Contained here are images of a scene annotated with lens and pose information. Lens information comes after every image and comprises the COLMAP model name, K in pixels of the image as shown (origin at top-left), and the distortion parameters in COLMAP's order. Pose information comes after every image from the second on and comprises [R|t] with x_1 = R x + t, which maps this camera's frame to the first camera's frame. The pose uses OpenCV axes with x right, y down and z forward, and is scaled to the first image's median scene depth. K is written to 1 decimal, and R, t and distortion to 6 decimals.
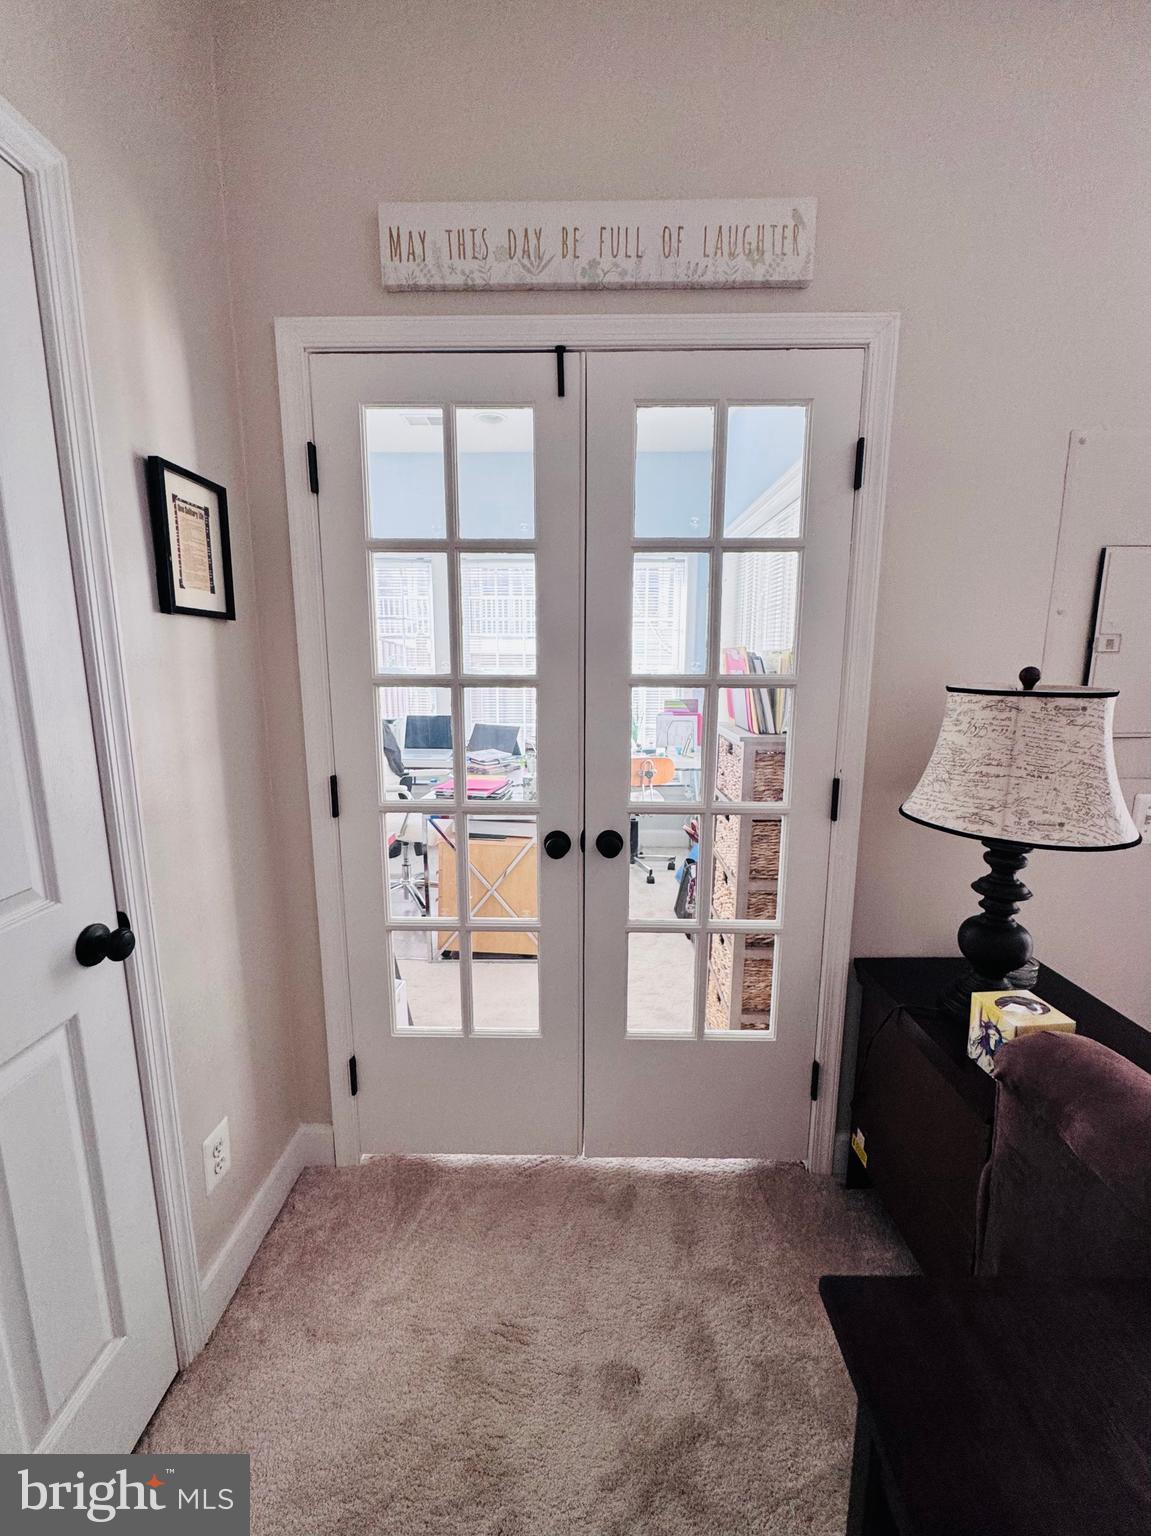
lens RADIAL K [[614.9, 0, 577.3], [0, 614.9, 766.3], [0, 0, 1]] dist [-0.002674, 0.000032]
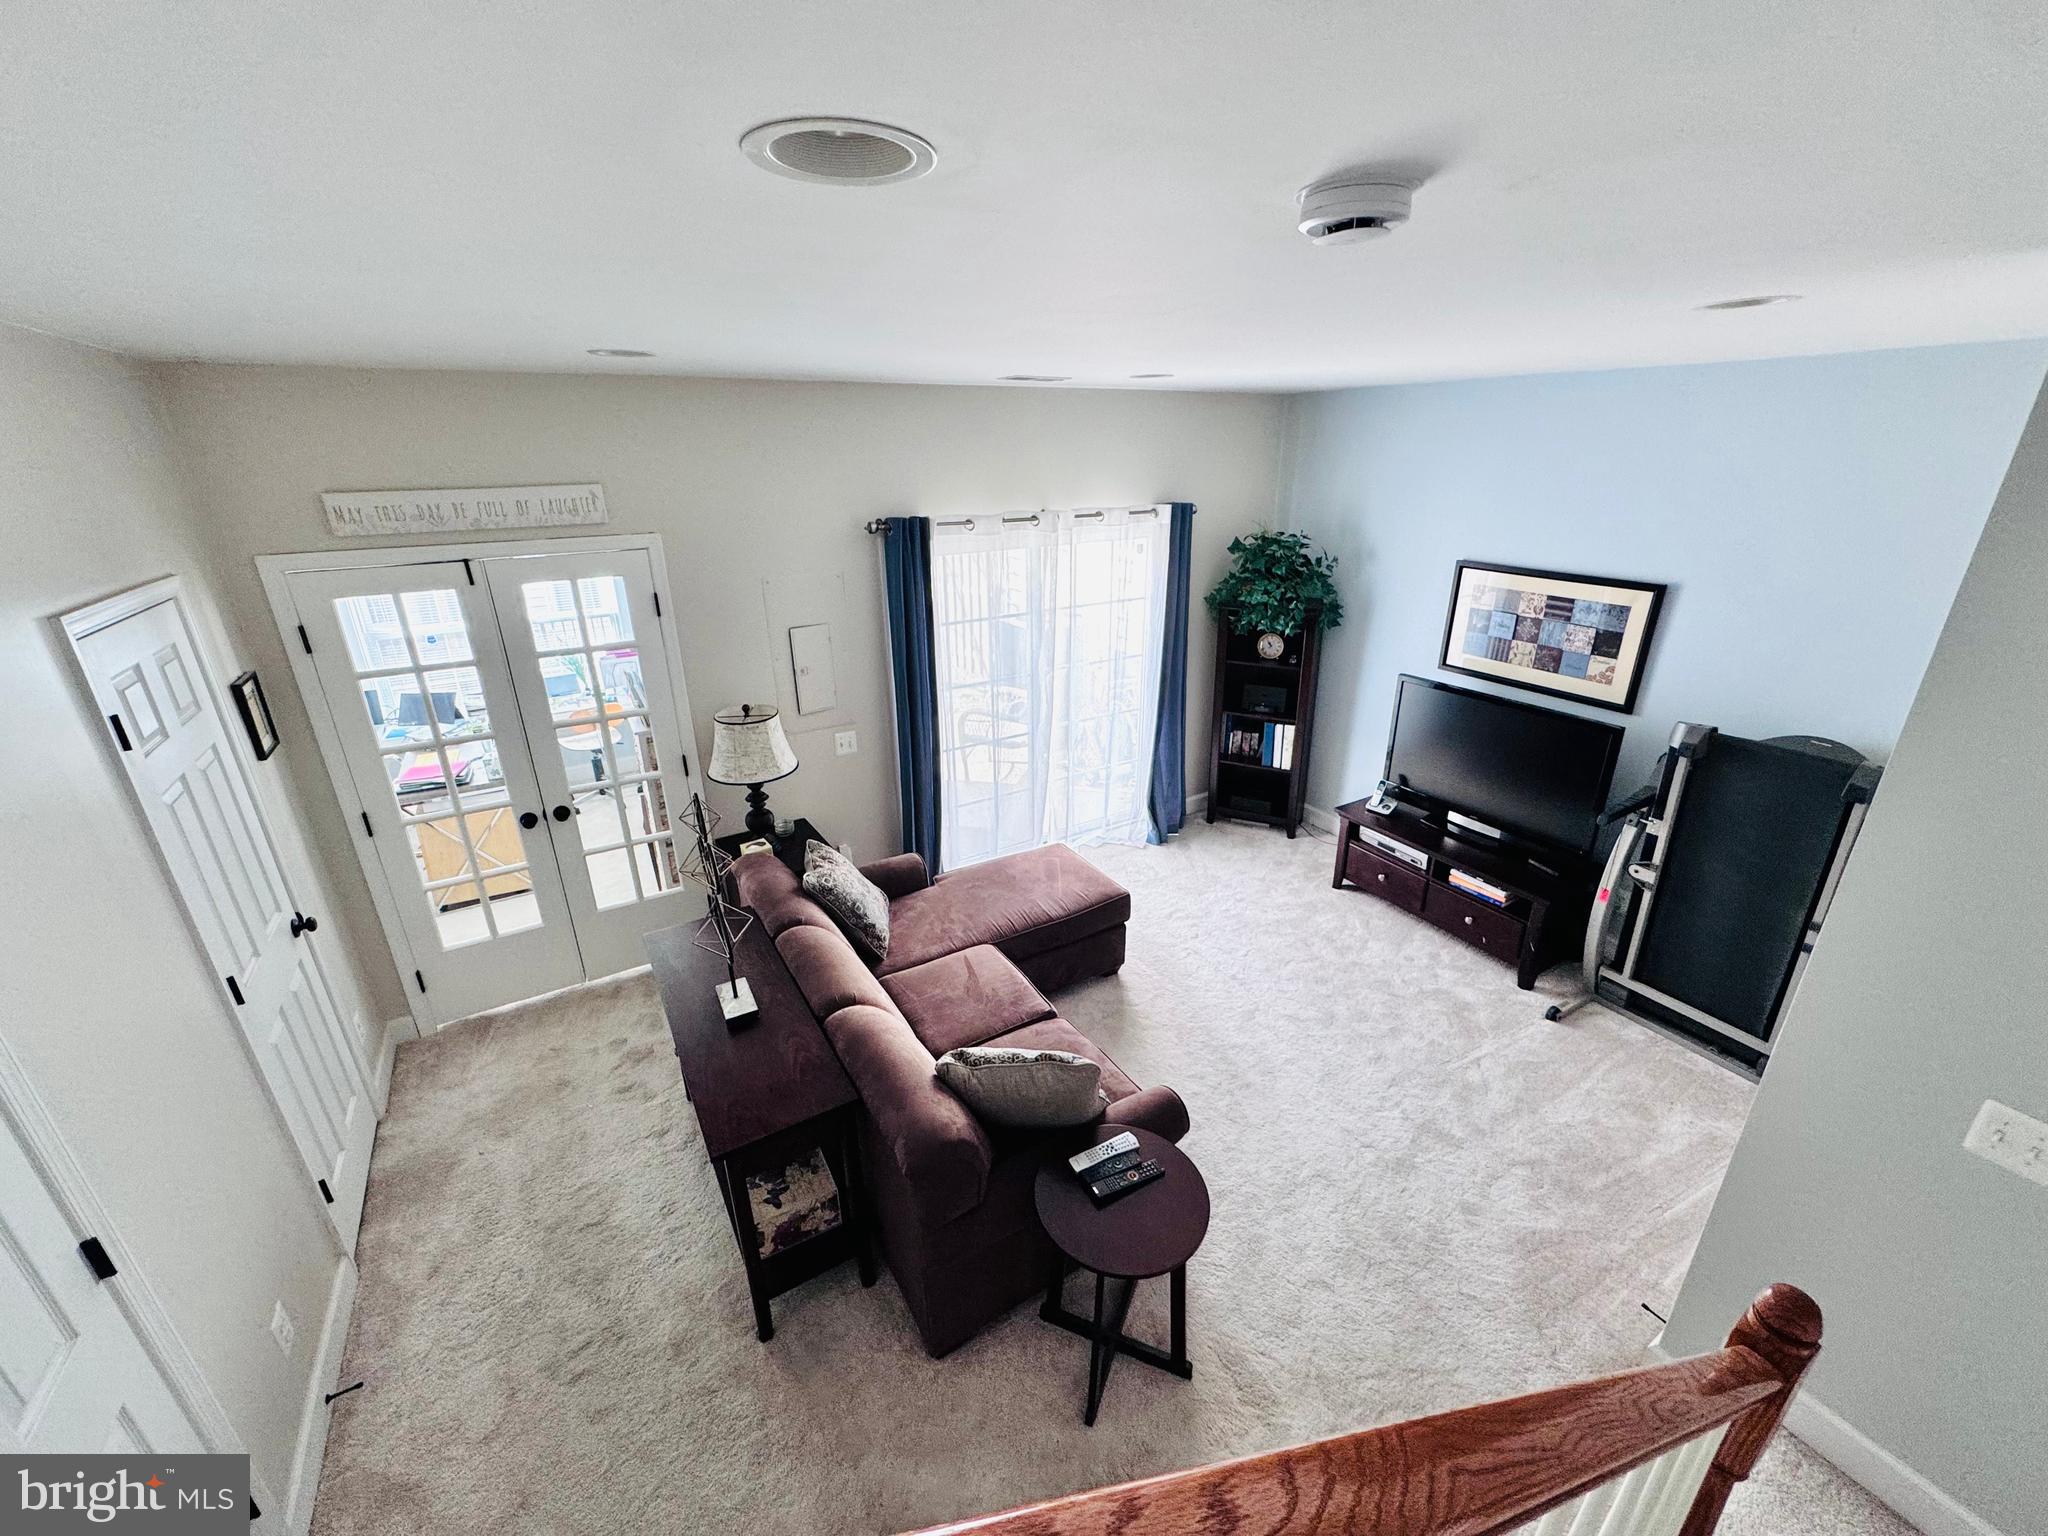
lens RADIAL K [[819.9, 0, 1023.2], [0, 819.9, 765.6], [0, 0, 1]] dist [-0.002674, 0.000032]
pose [[0.850913, -0.203327, 0.484360, 0.068049], [0.100321, 0.967982, 0.230103, -0.425538], [-0.515638, -0.147206, 0.844066, -1.703372]]
